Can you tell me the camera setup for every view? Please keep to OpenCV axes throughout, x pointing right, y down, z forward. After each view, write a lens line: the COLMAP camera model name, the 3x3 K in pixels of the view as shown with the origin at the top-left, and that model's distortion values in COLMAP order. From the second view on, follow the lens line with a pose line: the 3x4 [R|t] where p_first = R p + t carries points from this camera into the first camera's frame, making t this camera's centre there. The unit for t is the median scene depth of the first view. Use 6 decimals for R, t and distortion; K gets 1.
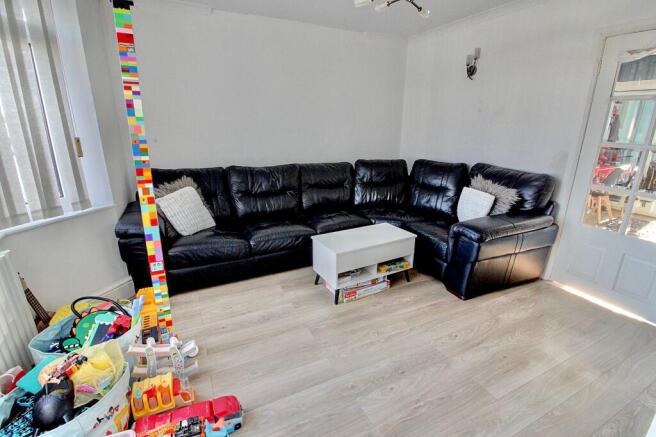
lens RADIAL K [[305.4, 0, 325.6], [0, 305.4, 212.9], [0, 0, 1]] dist [0.000395, -0.011963]
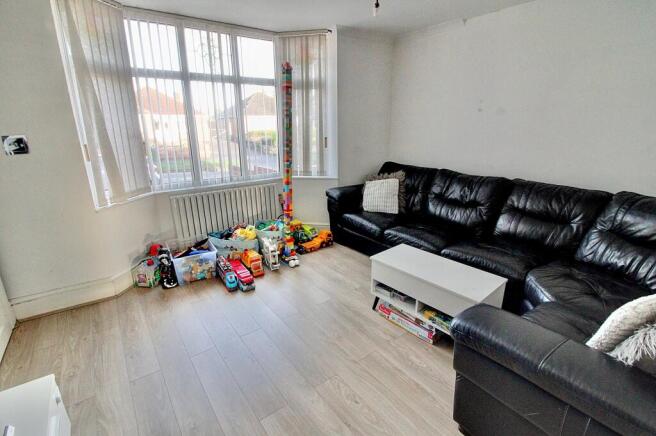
lens RADIAL K [[305.4, 0, 325.6], [0, 305.4, 212.4], [0, 0, 1]] dist [0.000395, -0.011963]
pose [[0.187936, 0.263208, -0.946257, 0.852081], [-0.263709, 0.941571, 0.209530, -0.167682], [0.946117, 0.210158, 0.246365, 0.518686]]
